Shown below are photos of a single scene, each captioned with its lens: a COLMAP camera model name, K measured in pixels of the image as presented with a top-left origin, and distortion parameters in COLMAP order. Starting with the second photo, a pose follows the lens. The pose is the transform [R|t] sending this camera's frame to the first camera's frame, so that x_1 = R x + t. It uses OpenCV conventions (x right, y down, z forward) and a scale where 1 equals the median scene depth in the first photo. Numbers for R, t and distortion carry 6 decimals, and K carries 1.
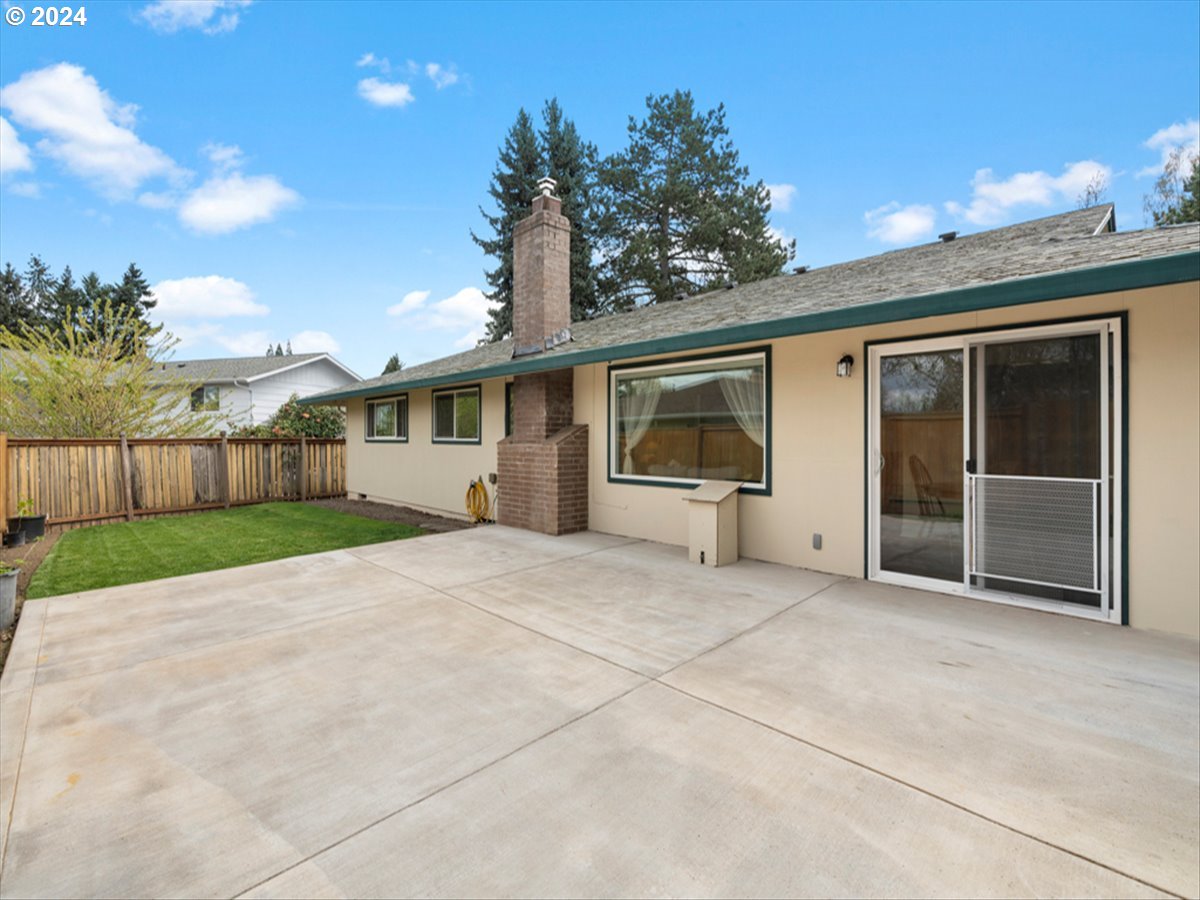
lens RADIAL K [[543.4, 0, 602.7], [0, 543.4, 434.6], [0, 0, 1]] dist [-0.012734, 0.004087]
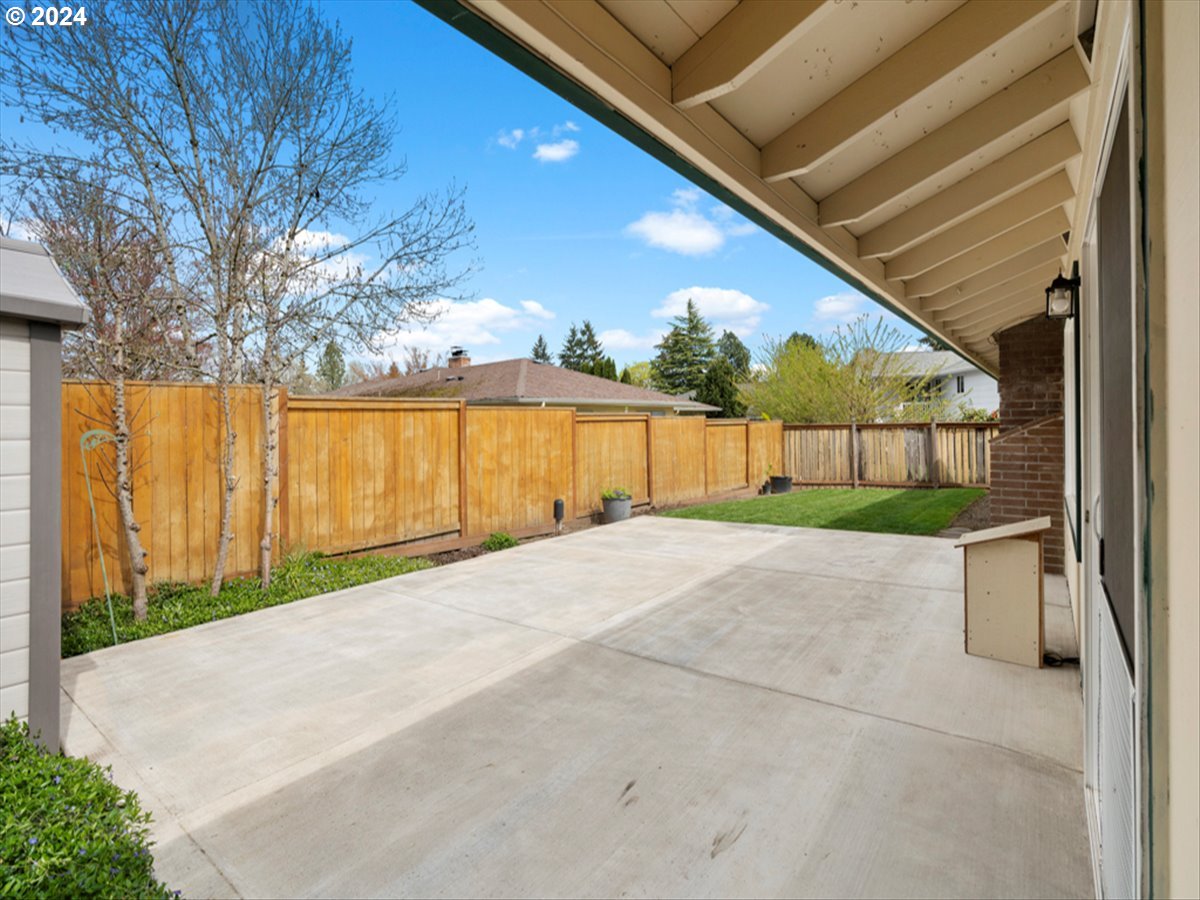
lens RADIAL K [[568.4, 0, 603.7], [0, 568.4, 420.1], [0, 0, 1]] dist [-0.013037, 0.000181]
pose [[0.142087, -0.001889, -0.989852, 1.106032], [0.017832, 0.999841, 0.000652, -0.039121], [0.989694, -0.017743, 0.142098, 0.712793]]
